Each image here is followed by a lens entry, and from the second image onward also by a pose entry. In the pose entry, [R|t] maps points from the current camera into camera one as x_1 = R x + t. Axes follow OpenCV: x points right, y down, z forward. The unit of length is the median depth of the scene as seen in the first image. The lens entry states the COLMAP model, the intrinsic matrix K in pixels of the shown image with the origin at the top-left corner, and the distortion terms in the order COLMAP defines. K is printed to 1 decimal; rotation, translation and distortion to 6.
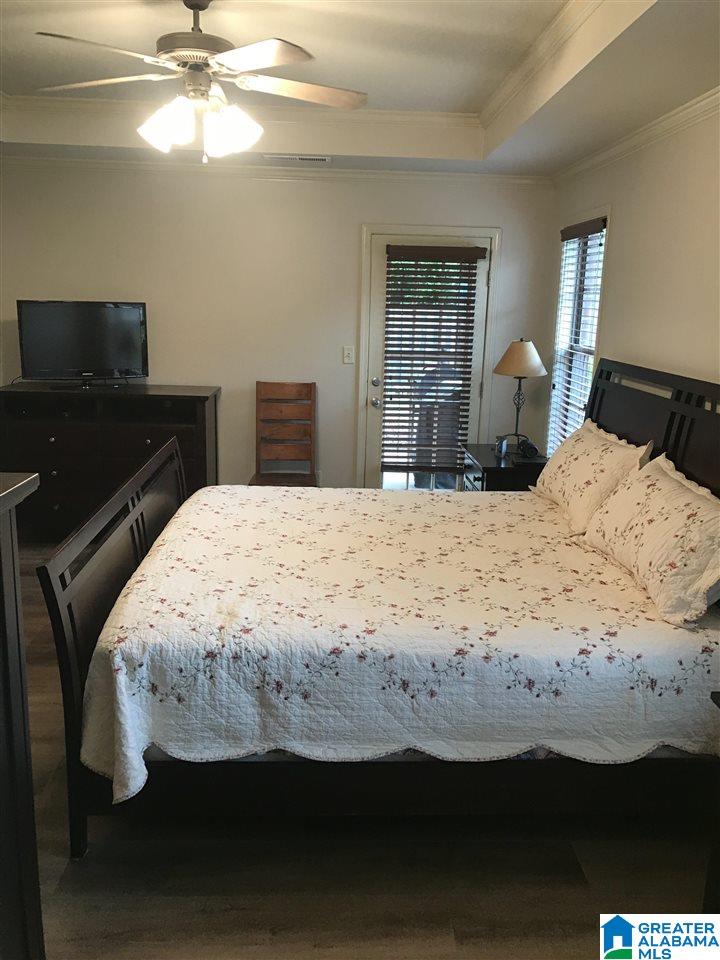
lens RADIAL K [[791.2, 0, 358.8], [0, 791.2, 475.4], [0, 0, 1]] dist [0.042677, -0.001299]
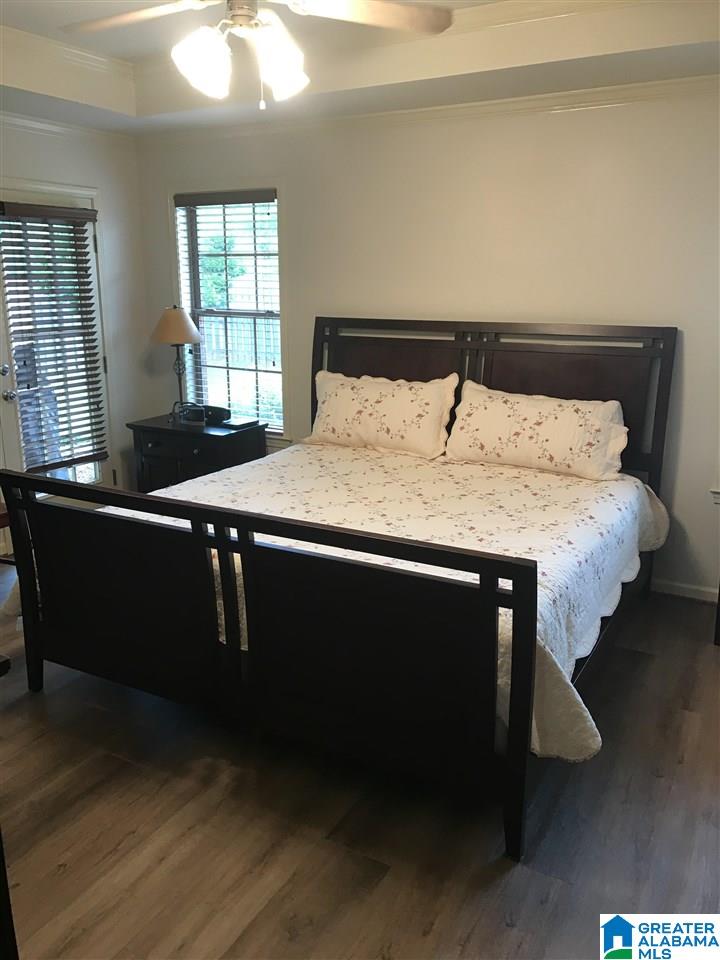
lens RADIAL K [[791.2, 0, 359.6], [0, 791.2, 484.9], [0, 0, 1]] dist [0.042677, -0.001299]
pose [[0.524545, -0.246237, 0.814997, -0.621689], [0.204763, 0.965652, 0.159965, -0.081023], [-0.826393, 0.082972, 0.556948, 0.327520]]
